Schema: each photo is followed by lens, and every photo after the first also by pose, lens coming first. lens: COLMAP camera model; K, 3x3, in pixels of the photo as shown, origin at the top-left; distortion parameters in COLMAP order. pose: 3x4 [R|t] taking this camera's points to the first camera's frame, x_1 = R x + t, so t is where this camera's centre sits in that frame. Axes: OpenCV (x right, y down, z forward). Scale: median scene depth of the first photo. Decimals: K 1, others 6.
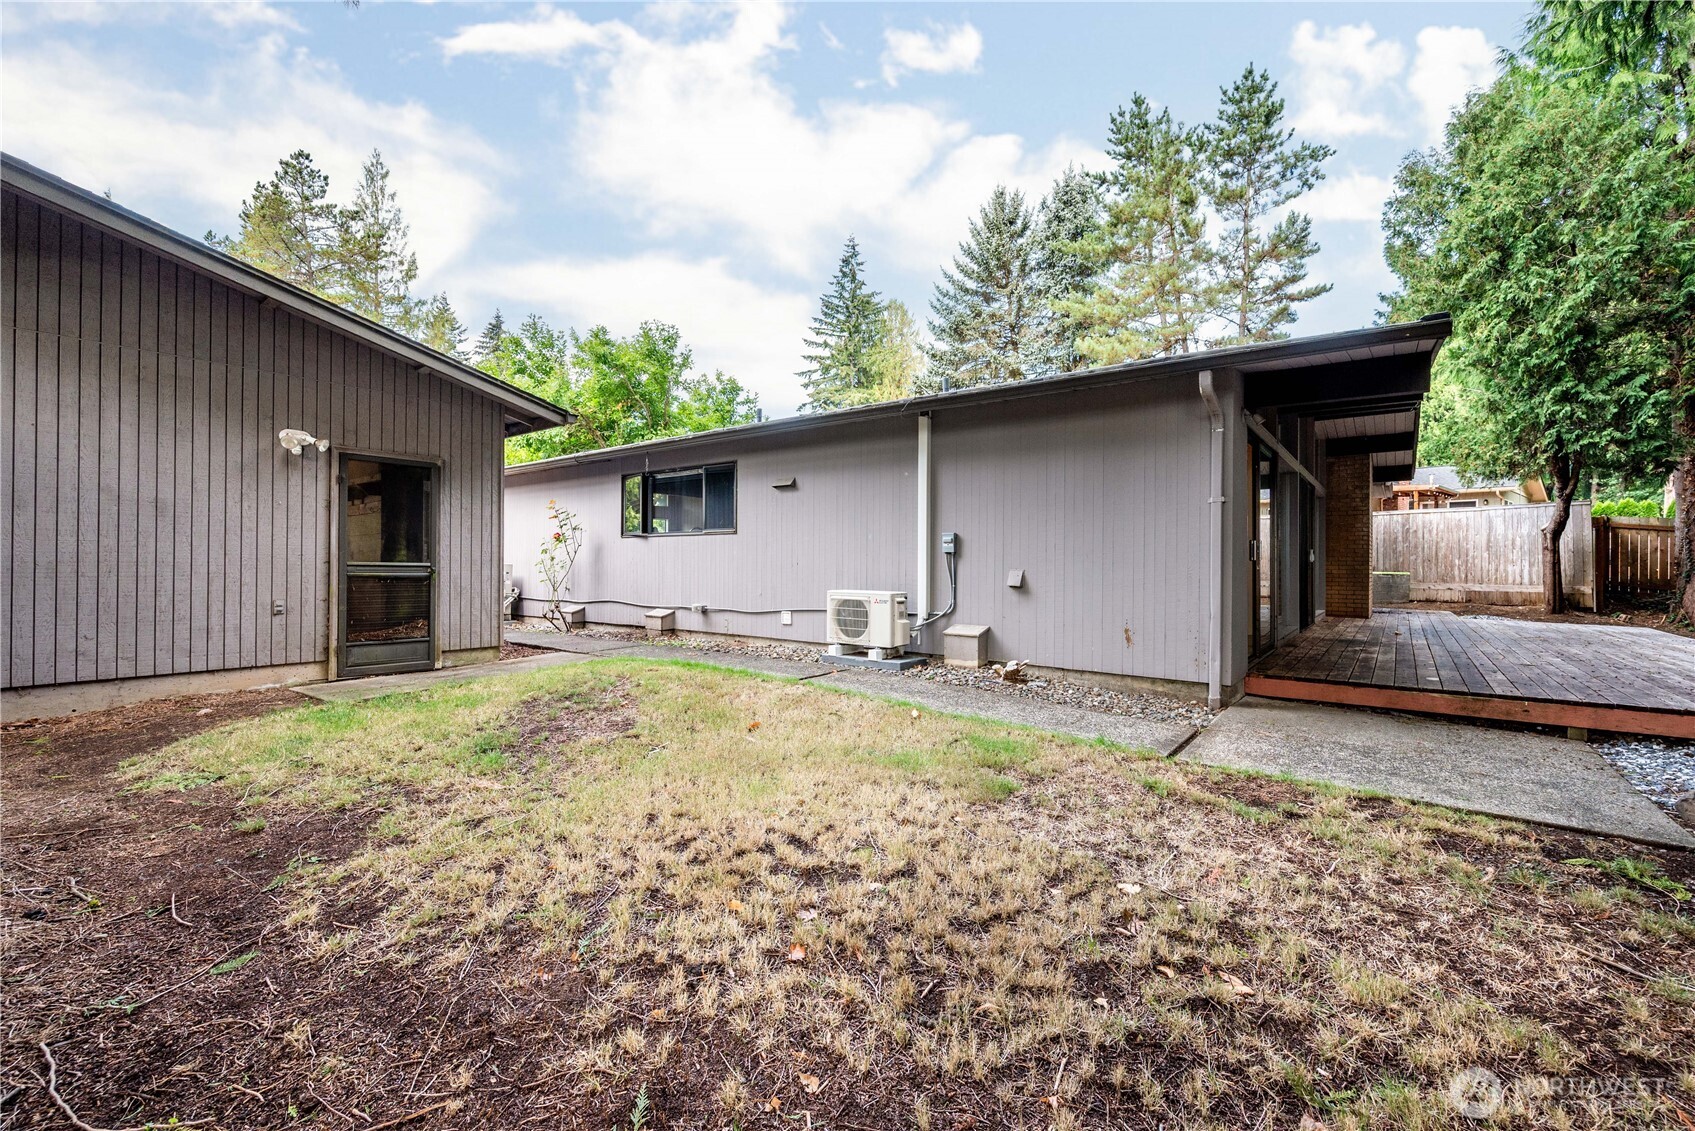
lens RADIAL K [[706.0, 0, 843.3], [0, 706.0, 560.7], [0, 0, 1]] dist [-0.001176, -0.000083]
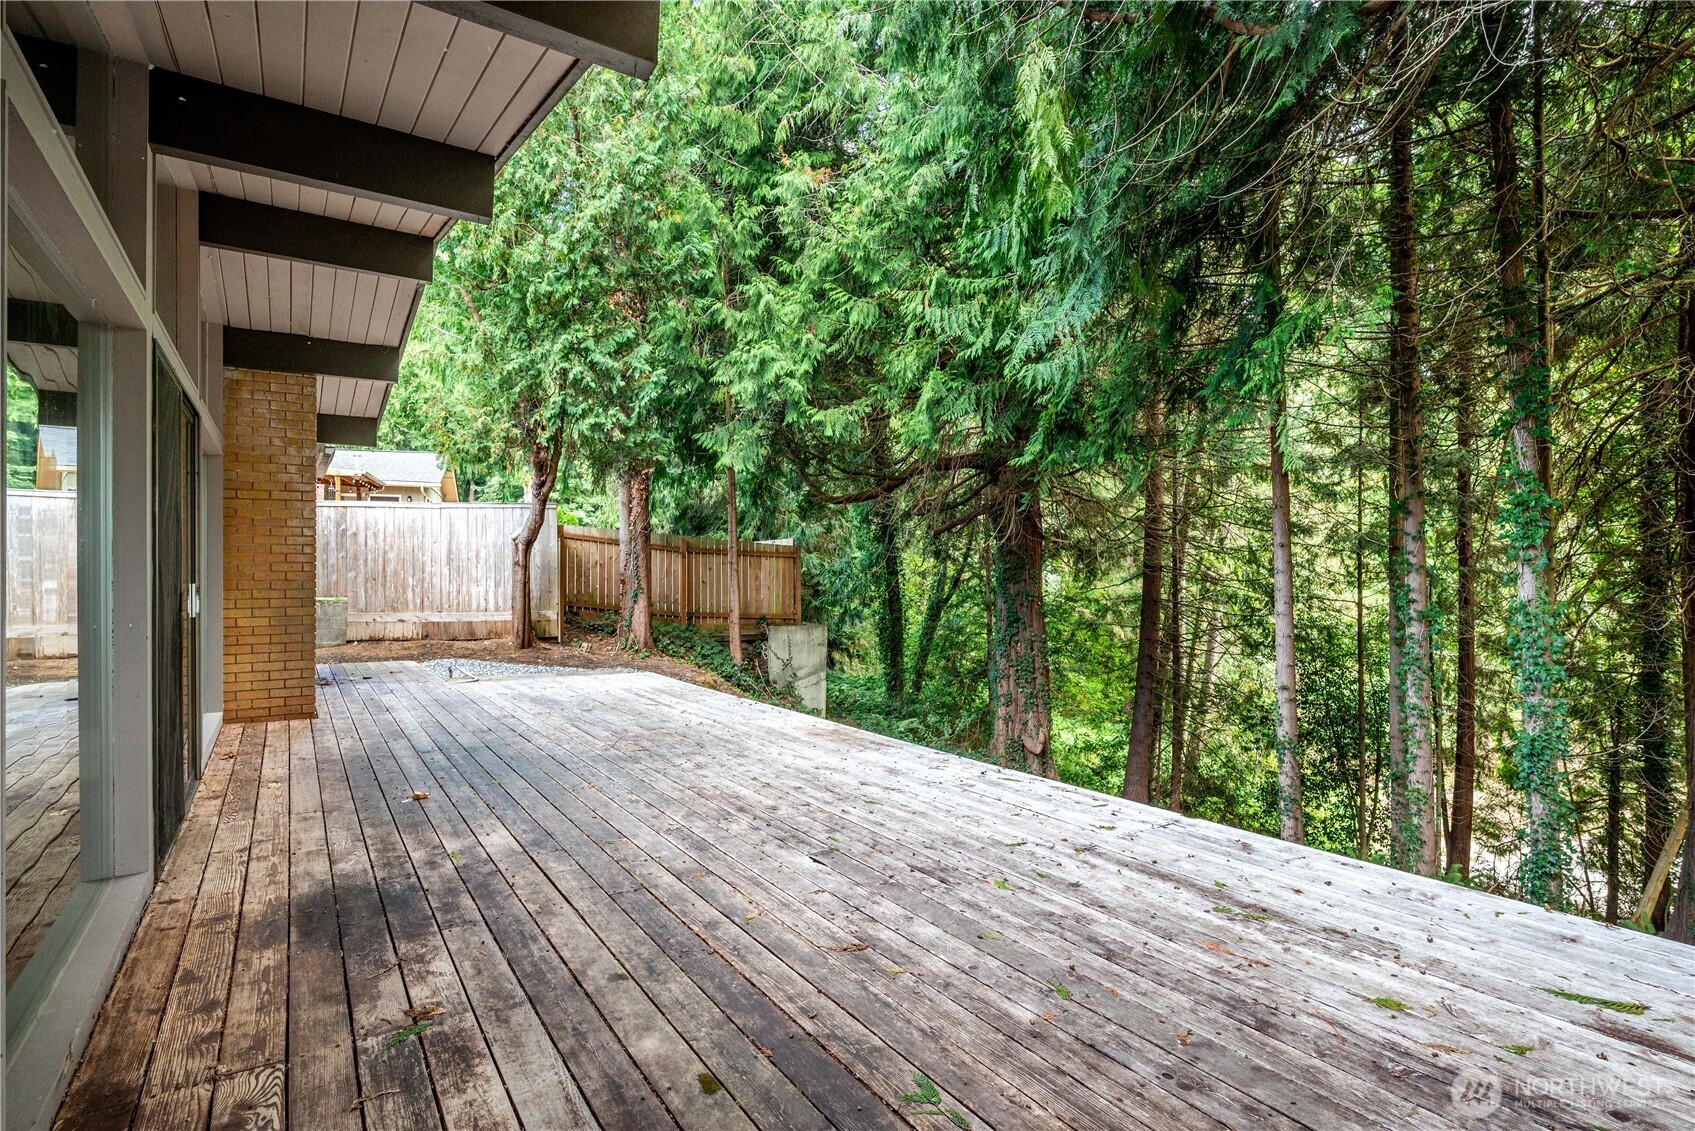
lens RADIAL K [[823.9, 0, 846.7], [0, 823.9, 563.4], [0, 0, 1]] dist [-0.004977, -0.000469]
pose [[0.299080, -0.002891, 0.954224, 0.268423], [-0.000634, 0.999995, 0.003228, -0.021029], [-0.954228, -0.001571, 0.299076, 0.410300]]
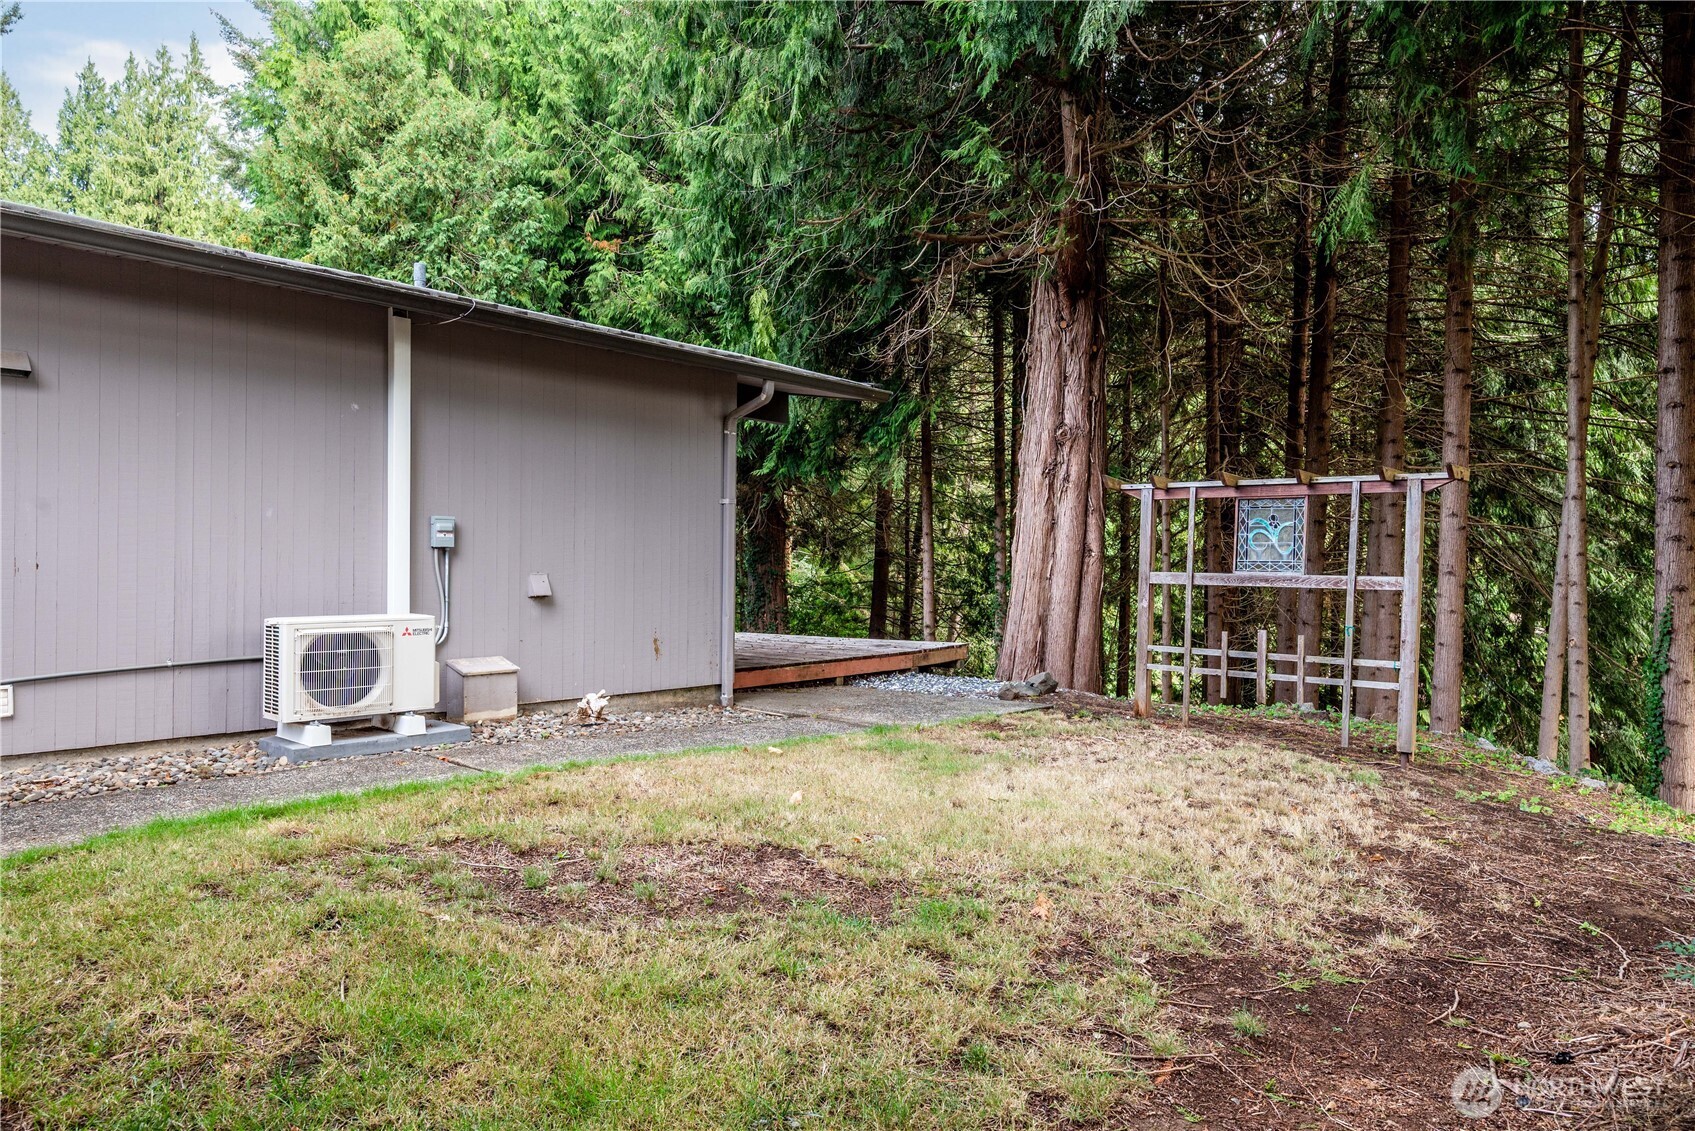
lens RADIAL K [[1098.9, 0, 843.5], [0, 1098.9, 565.3], [0, 0, 1]] dist [0.004267, 0.000684]
pose [[0.047941, -0.007680, 0.998821, -0.414272], [-0.009548, 0.999921, 0.008146, -0.003562], [-0.998805, -0.009927, 0.047864, 0.303188]]
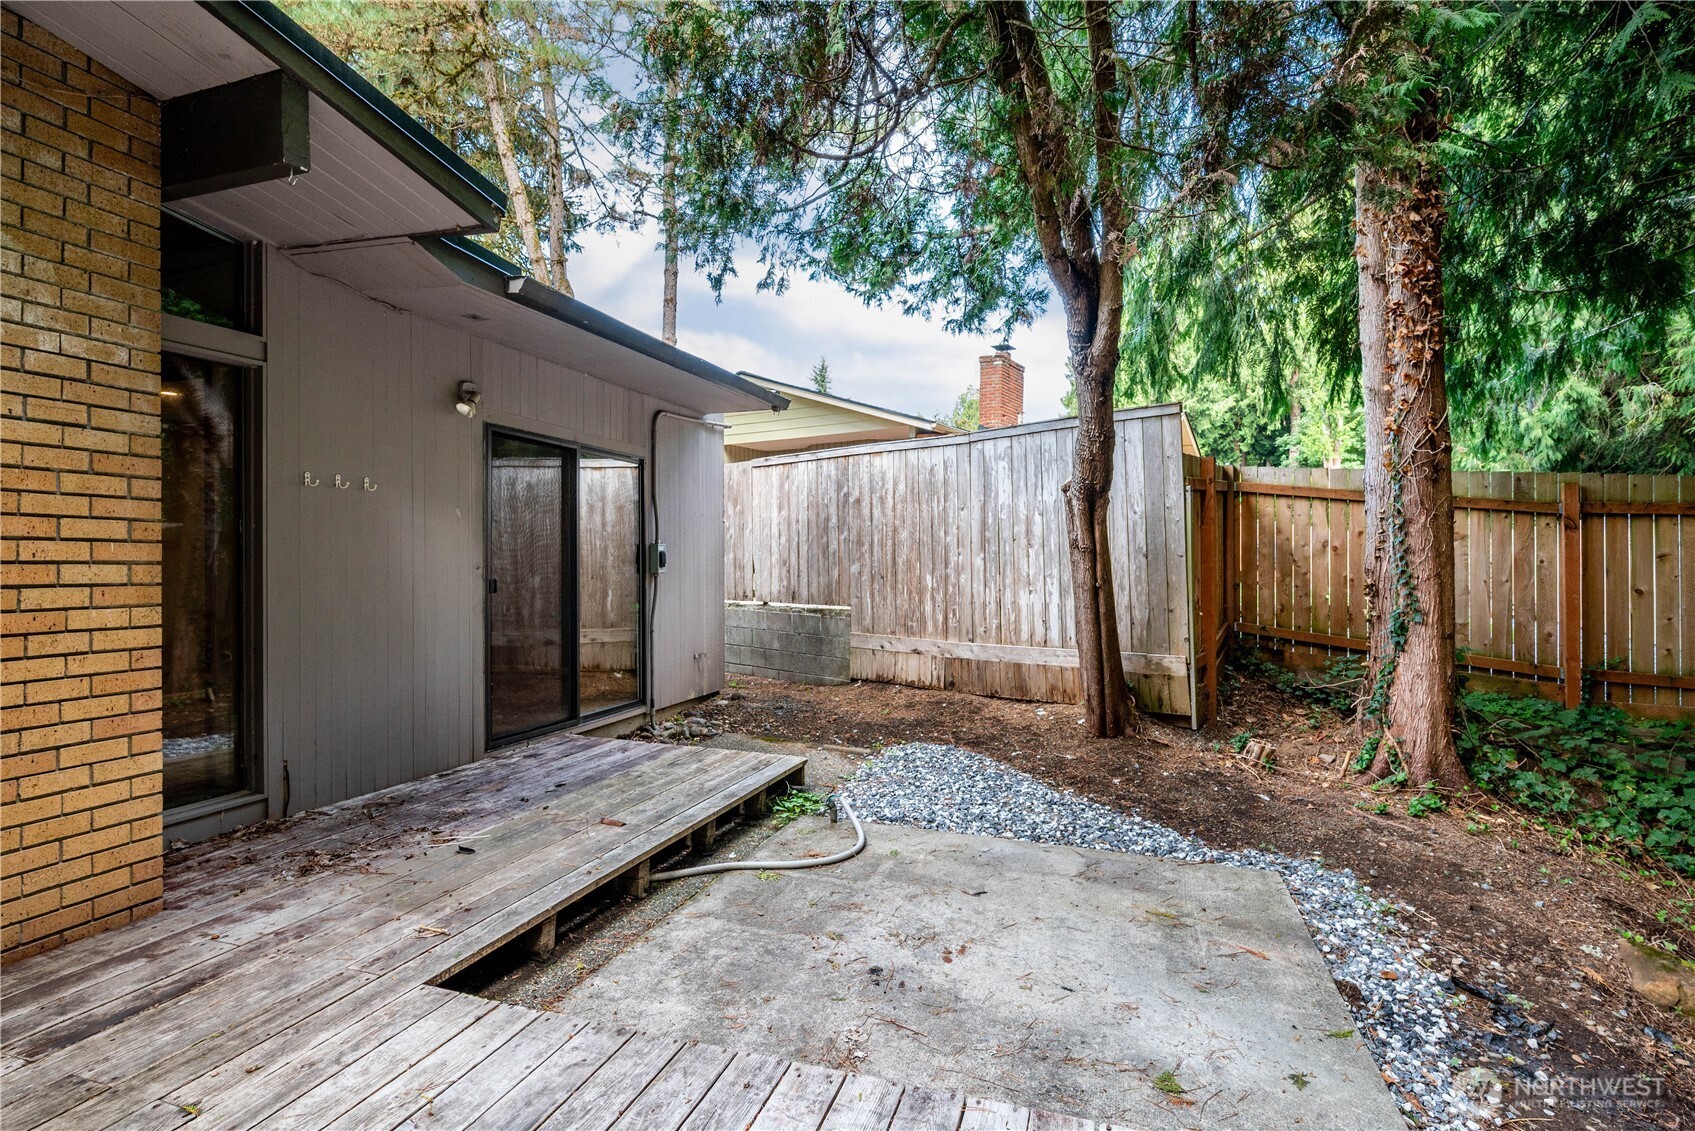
lens RADIAL K [[823.9, 0, 860.6], [0, 823.9, 565.3], [0, 0, 1]] dist [-0.004977, -0.000469]
pose [[0.937529, -0.008890, 0.347794, 0.788963], [0.006771, 0.999950, 0.007310, -0.011600], [-0.347841, -0.004499, 0.937543, 0.692390]]
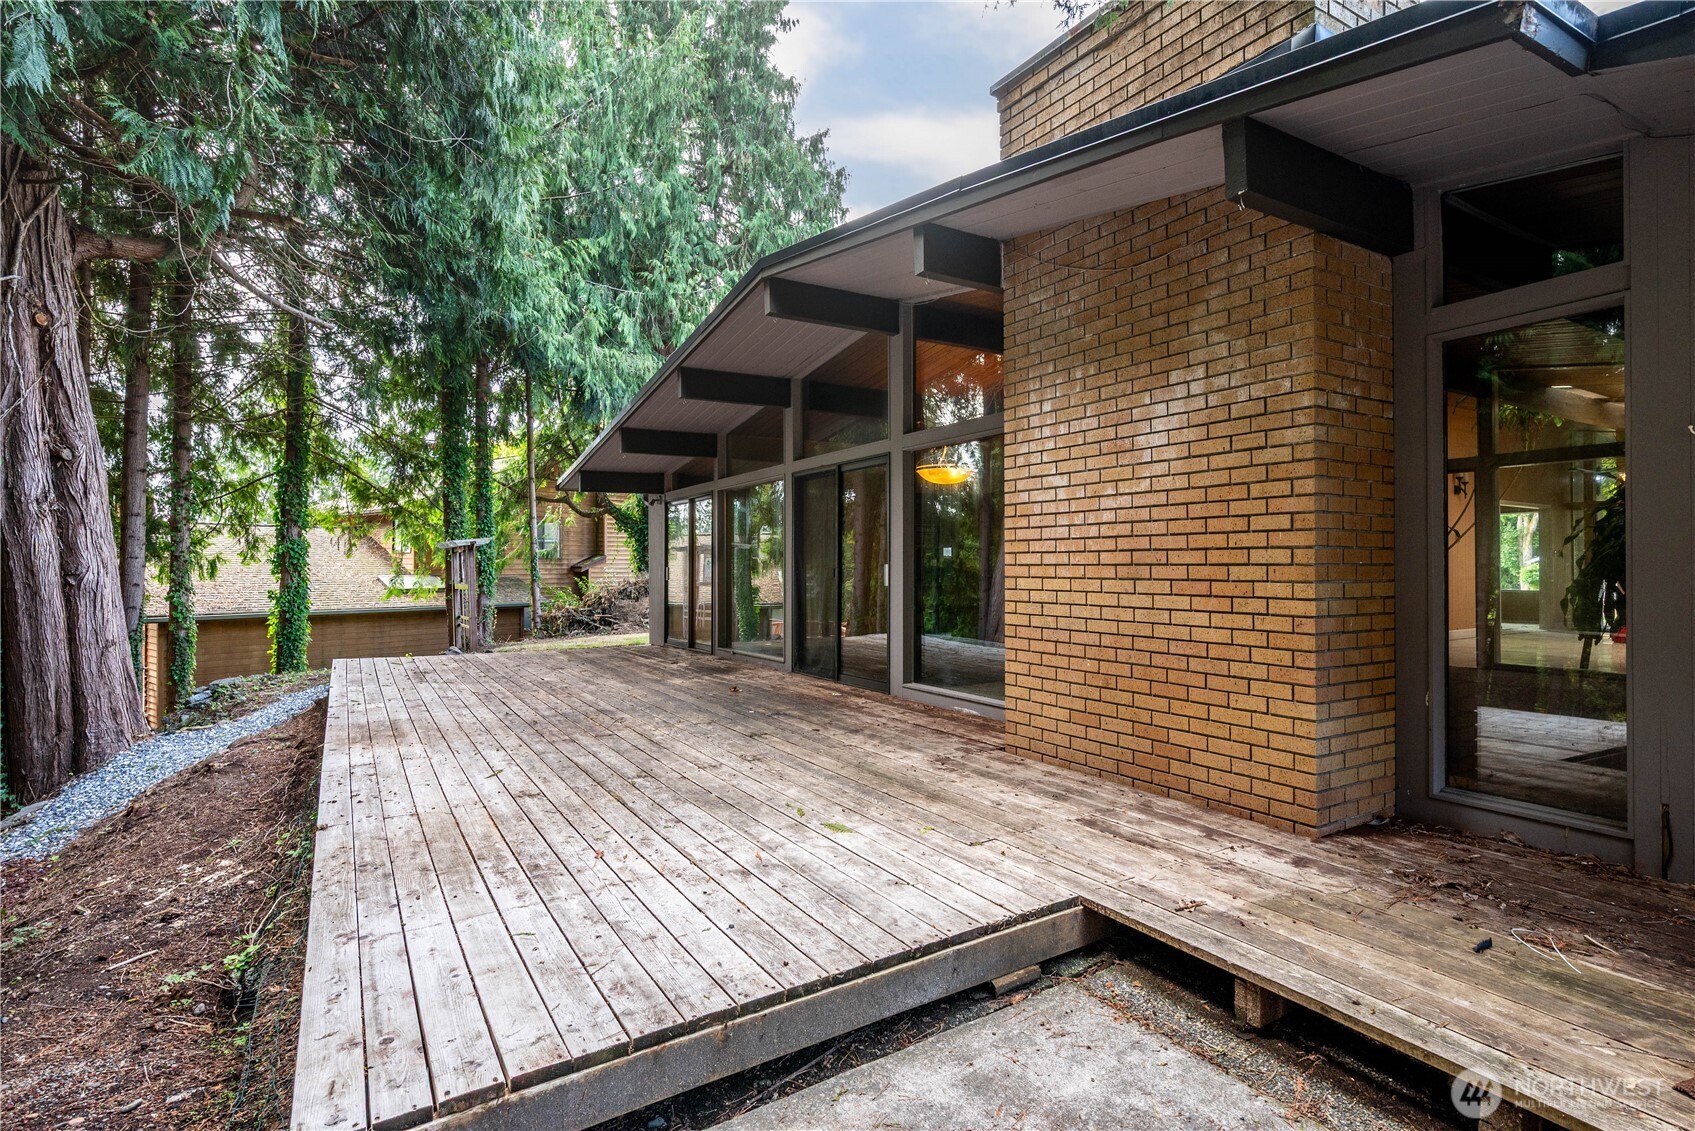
lens RADIAL K [[823.9, 0, 841.9], [0, 823.9, 563.1], [0, 0, 1]] dist [-0.004977, -0.000469]
pose [[-0.343922, -0.004698, -0.938986, 1.228425], [0.004046, 0.999971, -0.006485, 0.001446], [0.938990, -0.006029, -0.343893, 1.177004]]
